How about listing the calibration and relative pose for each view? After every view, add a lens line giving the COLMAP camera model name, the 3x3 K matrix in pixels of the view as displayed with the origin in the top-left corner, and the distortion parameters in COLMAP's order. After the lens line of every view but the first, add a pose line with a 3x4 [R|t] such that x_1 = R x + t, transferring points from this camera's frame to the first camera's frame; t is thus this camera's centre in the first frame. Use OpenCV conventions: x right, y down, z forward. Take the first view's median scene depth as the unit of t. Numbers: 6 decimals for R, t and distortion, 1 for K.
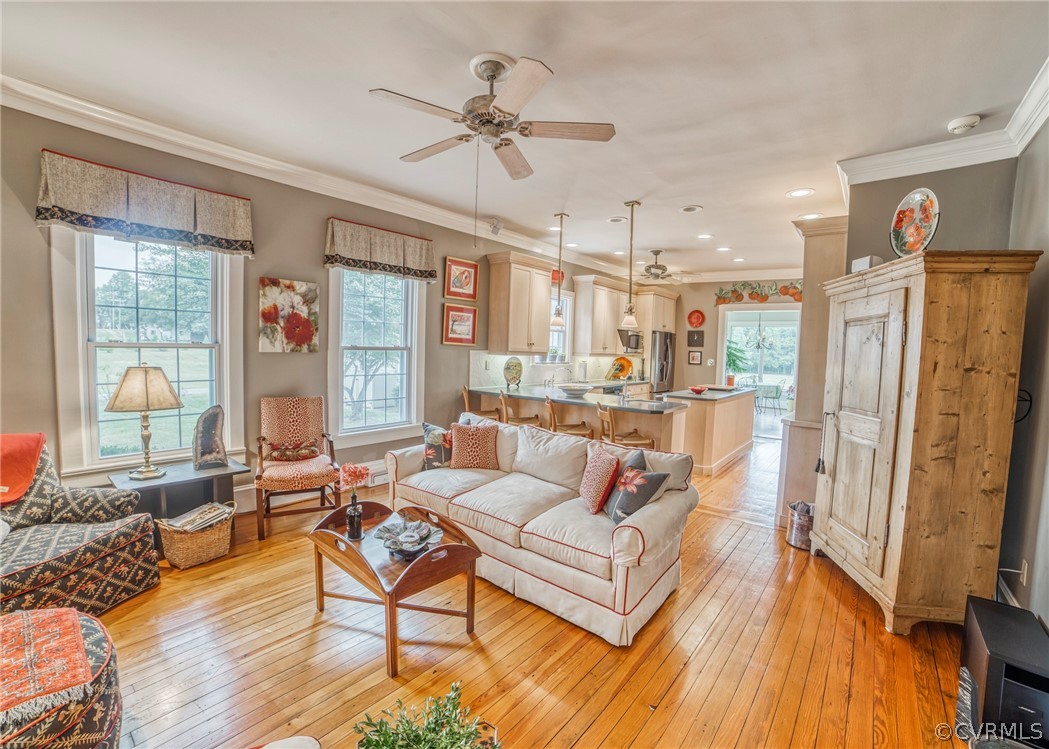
lens RADIAL K [[457.7, 0, 511.2], [0, 457.7, 375.1], [0, 0, 1]] dist [-0.101980, 0.036834]
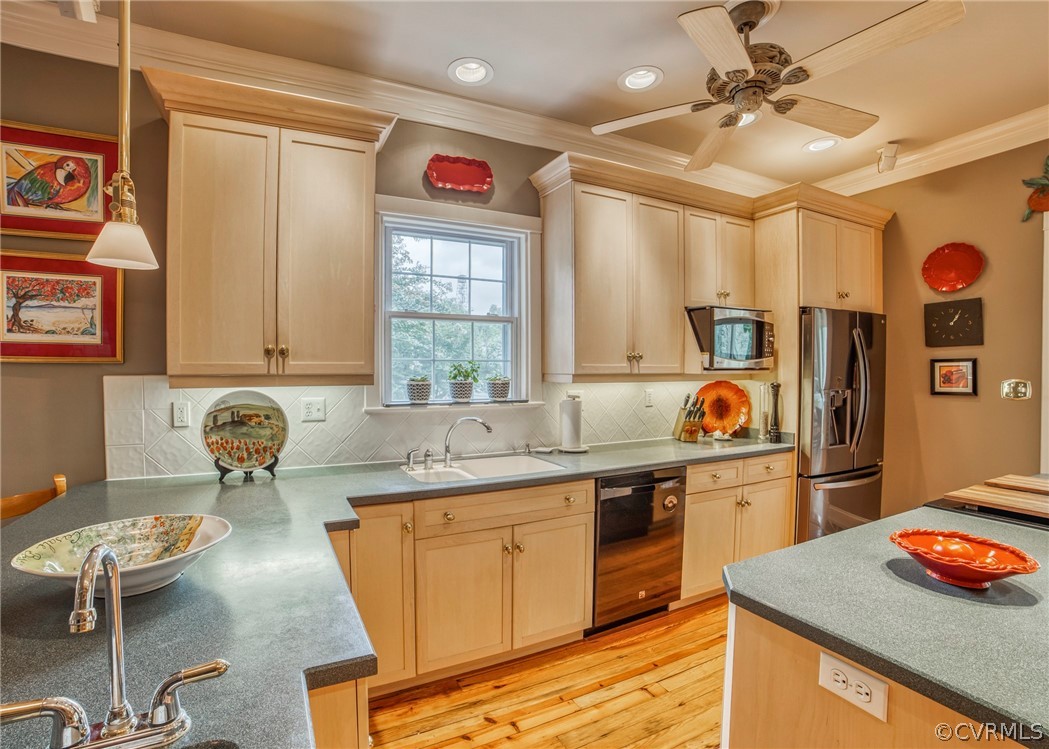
lens RADIAL K [[470.2, 0, 520.5], [0, 470.2, 377.8], [0, 0, 1]] dist [-0.111683, 0.042223]
pose [[0.911669, -0.019872, -0.410444, 0.253232], [0.003293, 0.999151, -0.041061, -0.026355], [0.410912, 0.036082, 0.910961, 0.573906]]
